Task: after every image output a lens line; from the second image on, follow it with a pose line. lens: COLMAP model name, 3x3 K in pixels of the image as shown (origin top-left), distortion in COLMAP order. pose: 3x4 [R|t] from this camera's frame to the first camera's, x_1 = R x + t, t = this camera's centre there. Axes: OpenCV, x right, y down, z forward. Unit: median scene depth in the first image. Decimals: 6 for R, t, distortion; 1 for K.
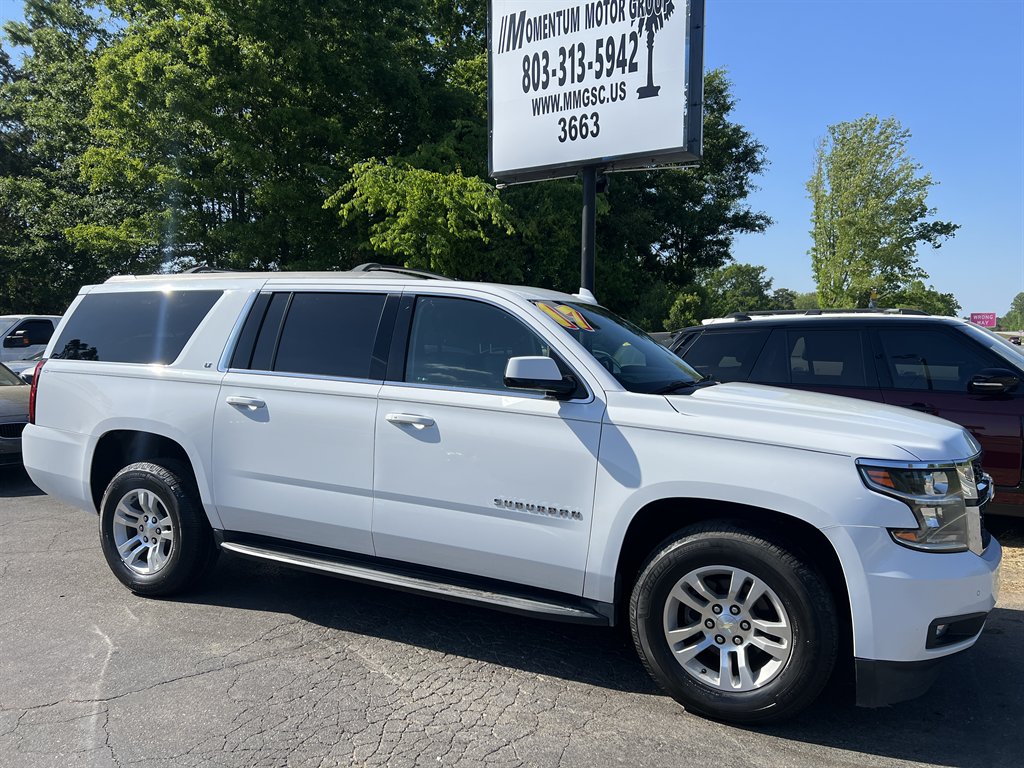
lens RADIAL K [[775.7, 0, 501.1], [0, 775.7, 390.9], [0, 0, 1]] dist [0.043386, -0.059182]
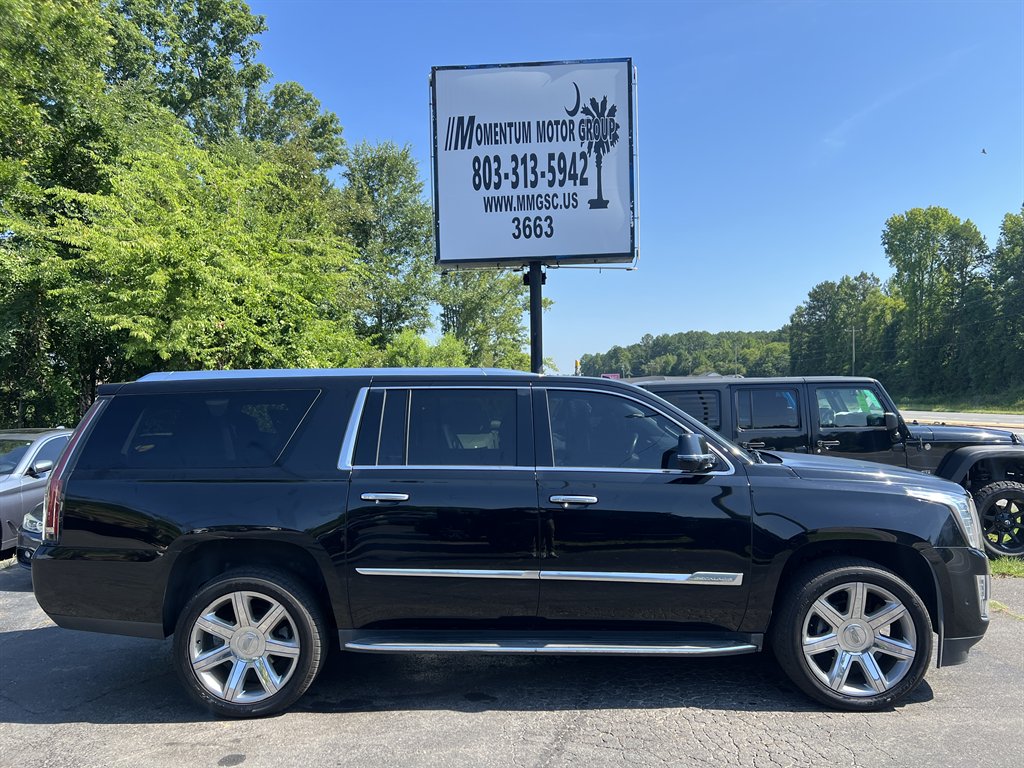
lens RADIAL K [[775.7, 0, 503.4], [0, 775.7, 397.8], [0, 0, 1]] dist [0.043386, -0.059182]
pose [[0.883450, -0.024735, 0.467872, -0.466393], [0.056335, 0.996969, -0.053667, -0.038181], [-0.465126, 0.073770, 0.882165, 0.058315]]
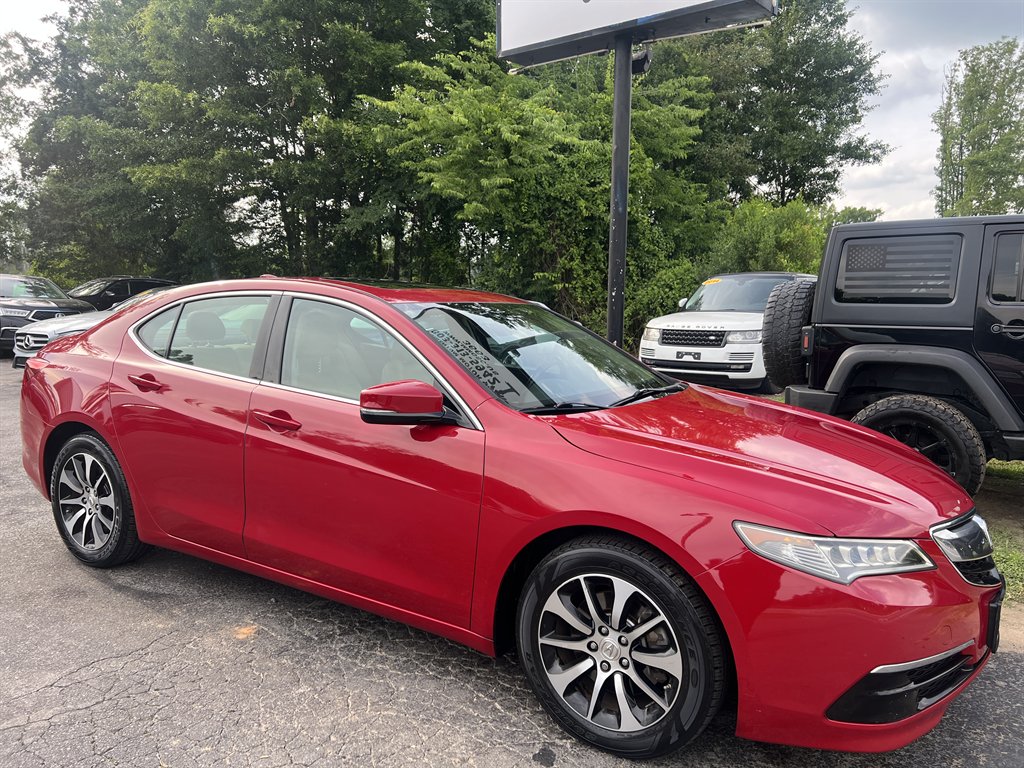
lens RADIAL K [[775.7, 0, 510.7], [0, 775.7, 391.7], [0, 0, 1]] dist [0.043386, -0.059182]
pose [[0.993710, 0.018650, -0.110418, 0.098852], [-0.011370, 0.997742, 0.066194, 0.005158], [0.111404, -0.064522, 0.991678, 0.229032]]
